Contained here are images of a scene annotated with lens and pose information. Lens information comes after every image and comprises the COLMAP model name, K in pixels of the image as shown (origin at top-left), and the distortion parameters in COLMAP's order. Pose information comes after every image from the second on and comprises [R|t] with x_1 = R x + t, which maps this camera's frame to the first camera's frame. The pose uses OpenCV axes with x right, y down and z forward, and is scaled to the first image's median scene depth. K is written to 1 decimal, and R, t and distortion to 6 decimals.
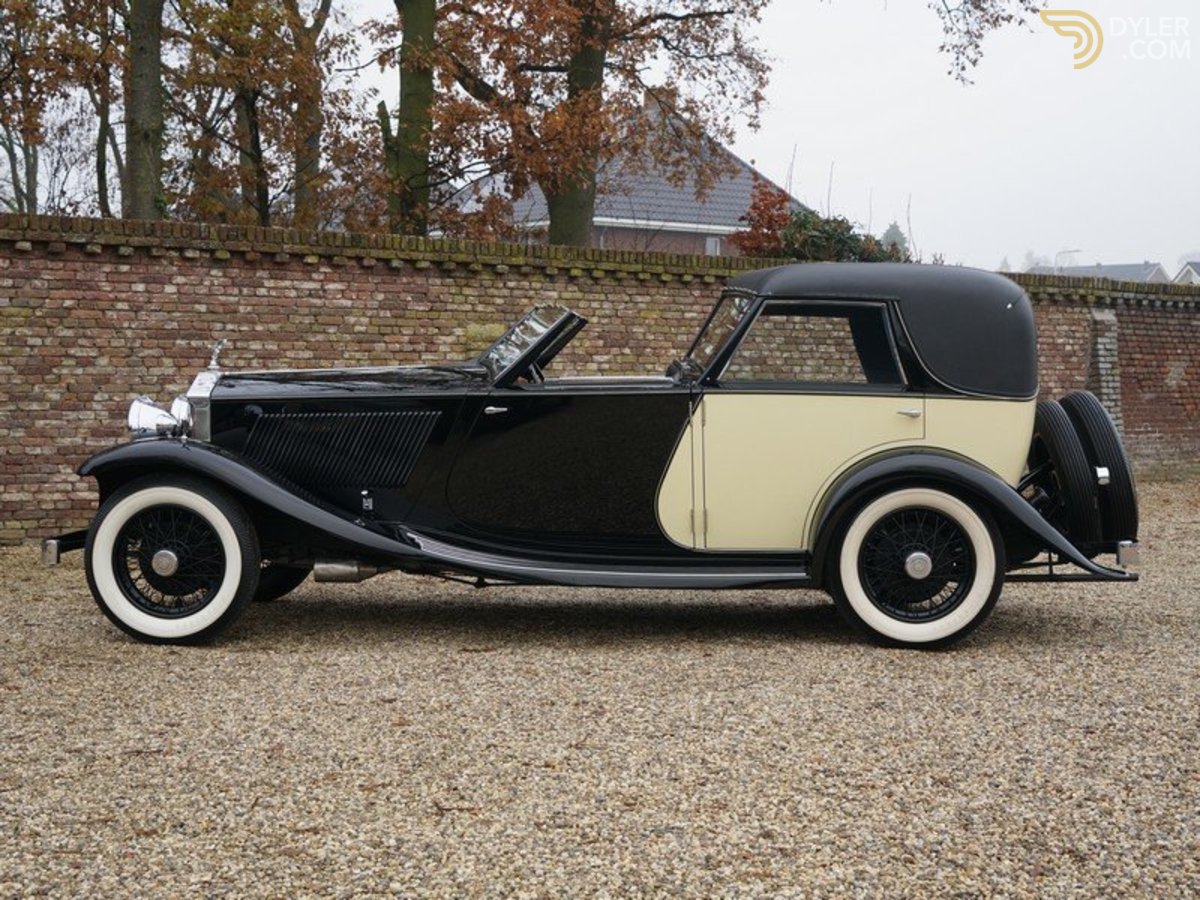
lens RADIAL K [[1680.6, 0, 599.0], [0, 1680.6, 446.7], [0, 0, 1]] dist [-0.058401, 0.000000]
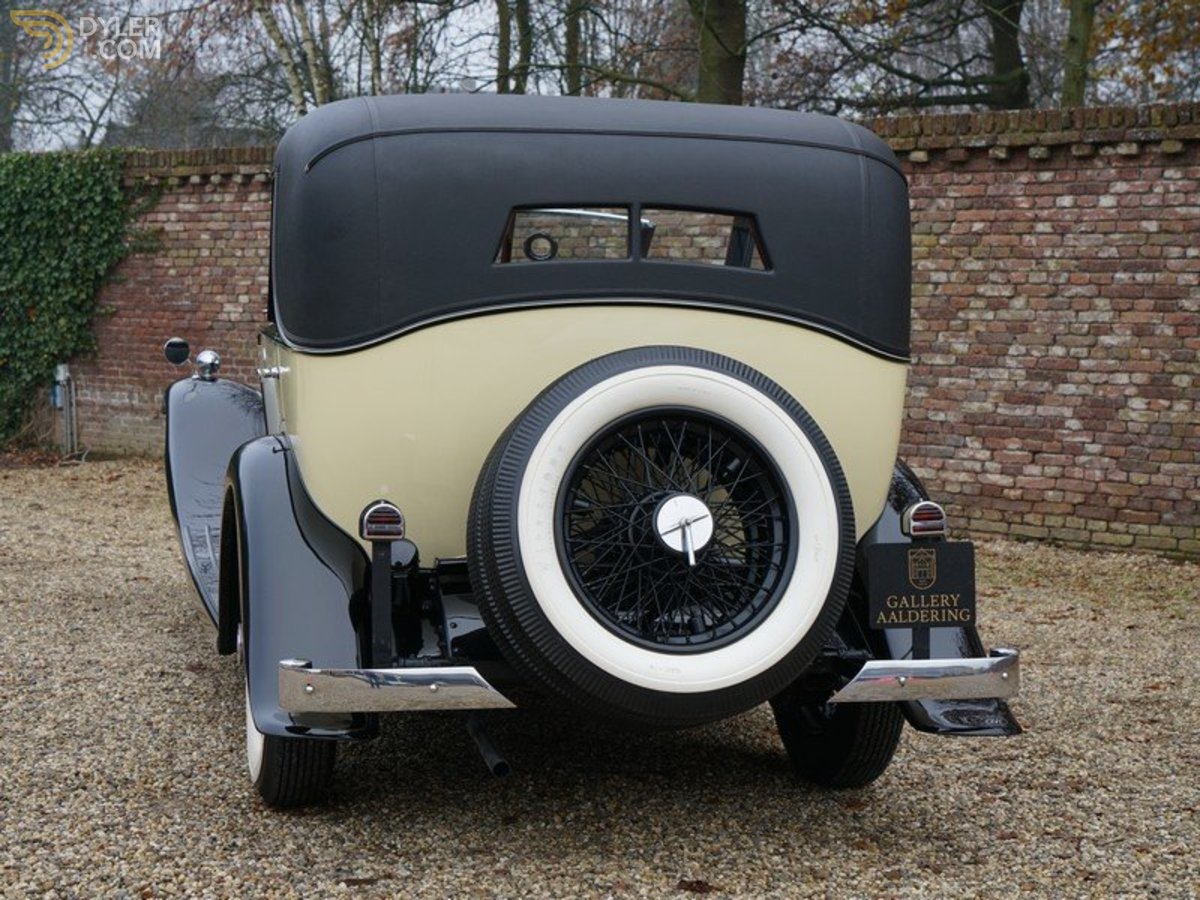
lens RADIAL K [[2077.3, 0, 599.5], [0, 2077.3, 452.2], [0, 0, 1]] dist [-0.044566, 0.000000]
pose [[0.266929, 0.063478, -0.961623, 0.552582], [-0.053962, 0.997247, 0.050851, -0.021460], [0.962204, 0.038317, 0.269619, 0.573642]]
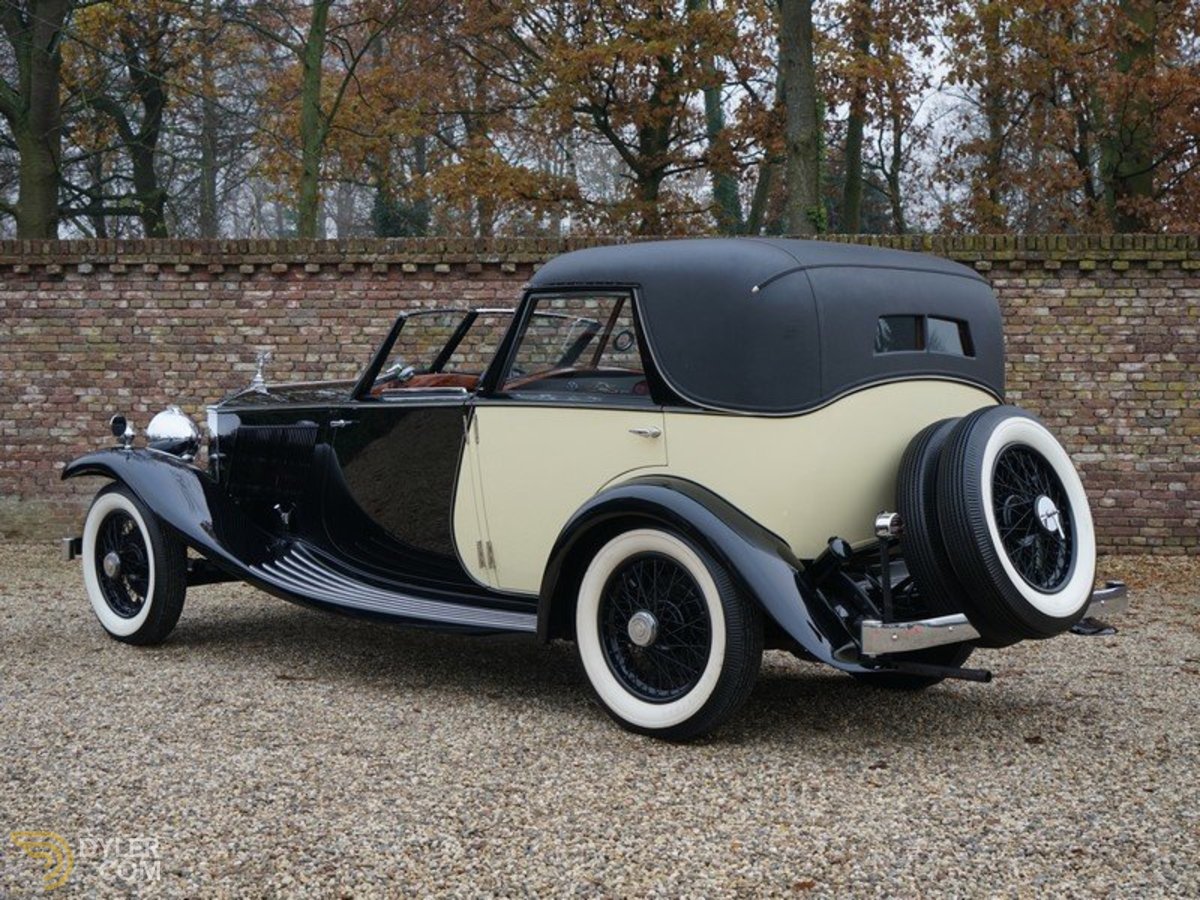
lens RADIAL K [[1717.3, 0, 601.3], [0, 1717.3, 450.7], [0, 0, 1]] dist [-0.004133, 0.000000]
pose [[0.763517, 0.016836, -0.645568, 0.424528], [-0.022395, 0.999749, -0.000414, -0.006110], [0.645399, 0.014774, 0.763702, 0.225339]]
